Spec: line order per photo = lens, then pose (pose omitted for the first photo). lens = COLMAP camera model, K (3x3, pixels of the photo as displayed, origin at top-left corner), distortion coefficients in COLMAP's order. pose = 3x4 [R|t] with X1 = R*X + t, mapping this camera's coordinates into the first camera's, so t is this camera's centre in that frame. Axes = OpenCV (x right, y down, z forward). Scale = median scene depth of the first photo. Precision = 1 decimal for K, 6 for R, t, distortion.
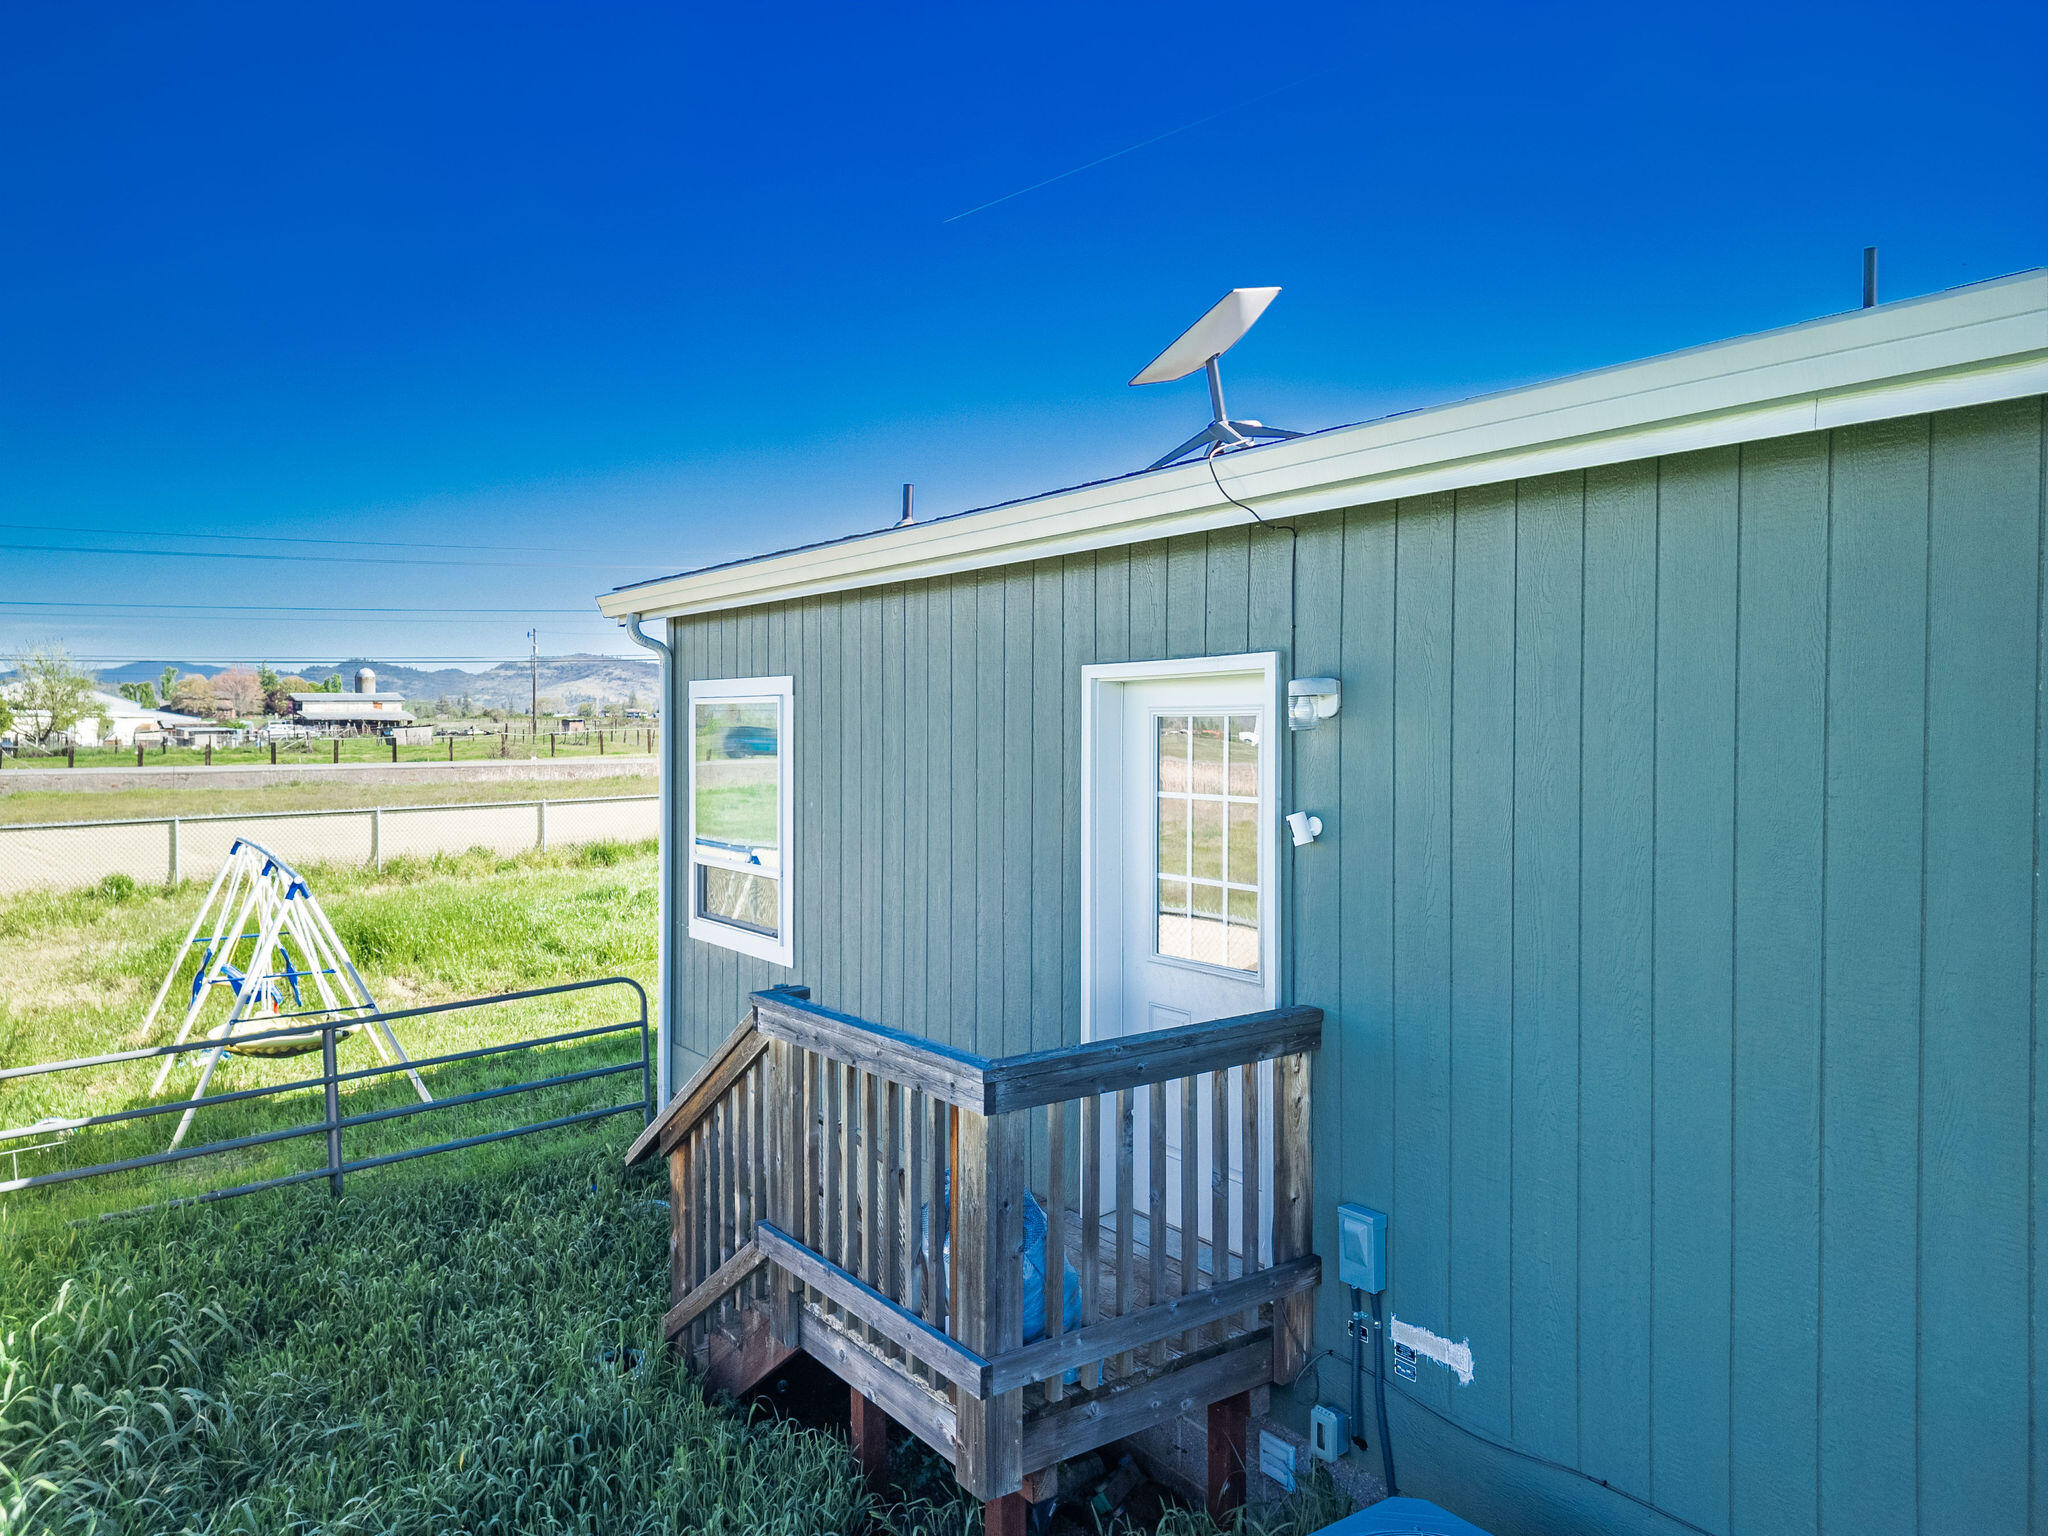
lens RADIAL K [[1421.3, 0, 1020.5], [0, 1421.3, 765.2], [0, 0, 1]] dist [0.075681, -0.070206]
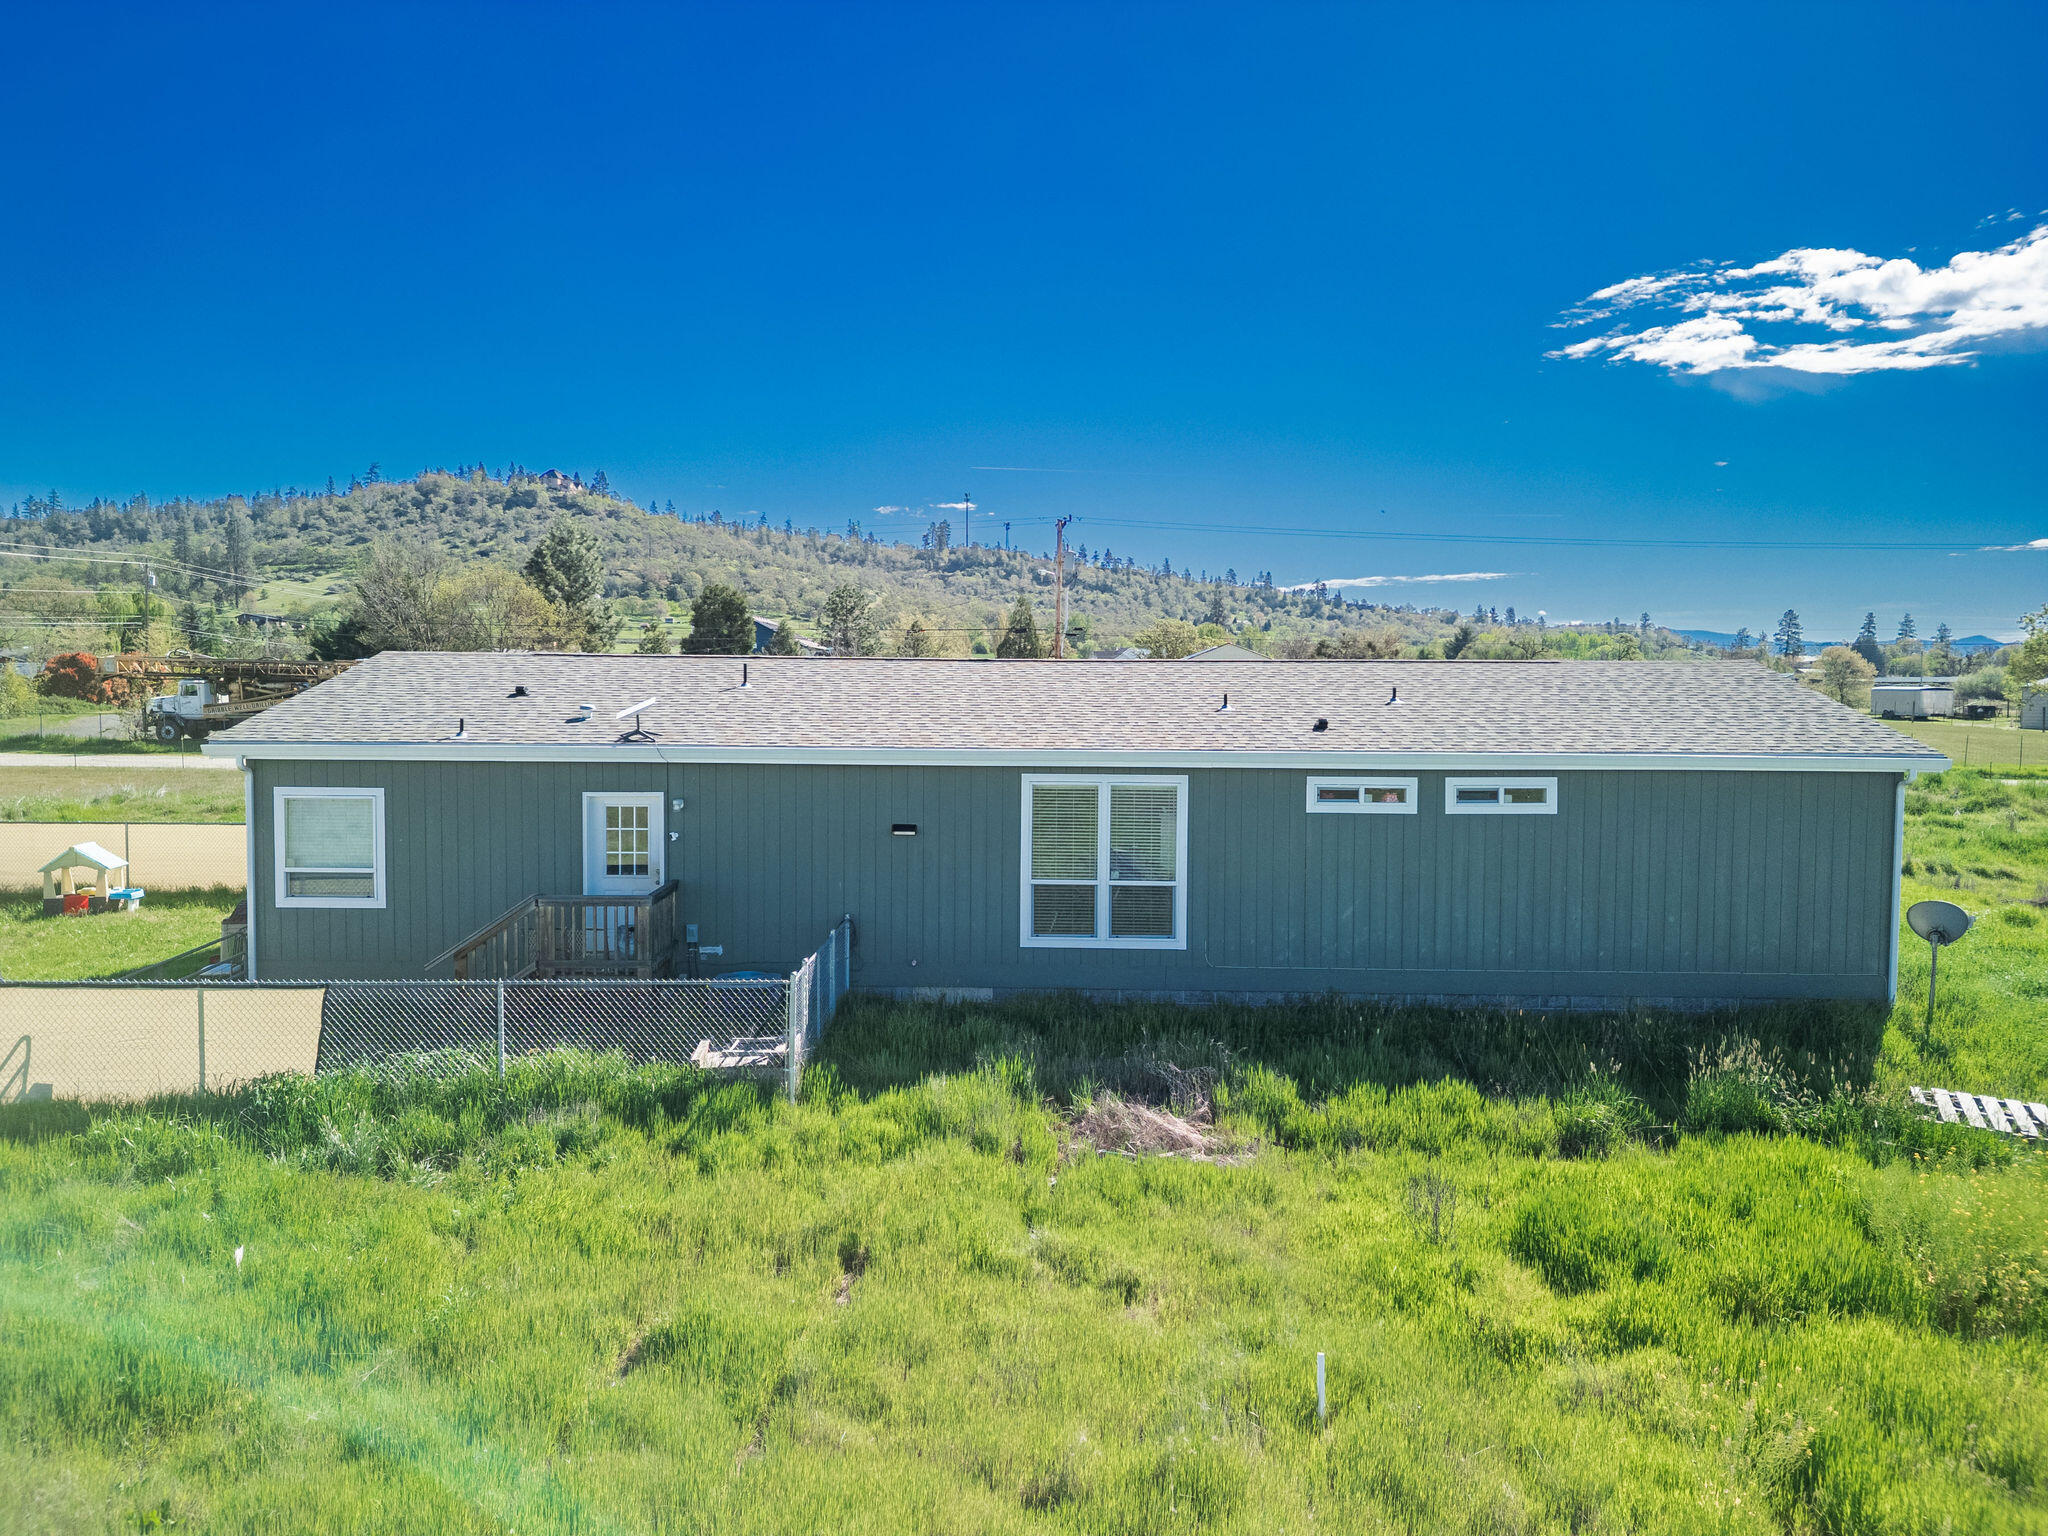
lens RADIAL K [[1418.3, 0, 1019.6], [0, 1418.3, 774.3], [0, 0, 1]] dist [0.089614, -0.095081]
pose [[0.588283, -0.045885, 0.807352, -2.439749], [0.013574, 0.998809, 0.046875, -0.300556], [-0.808541, -0.016617, 0.588205, -2.135223]]
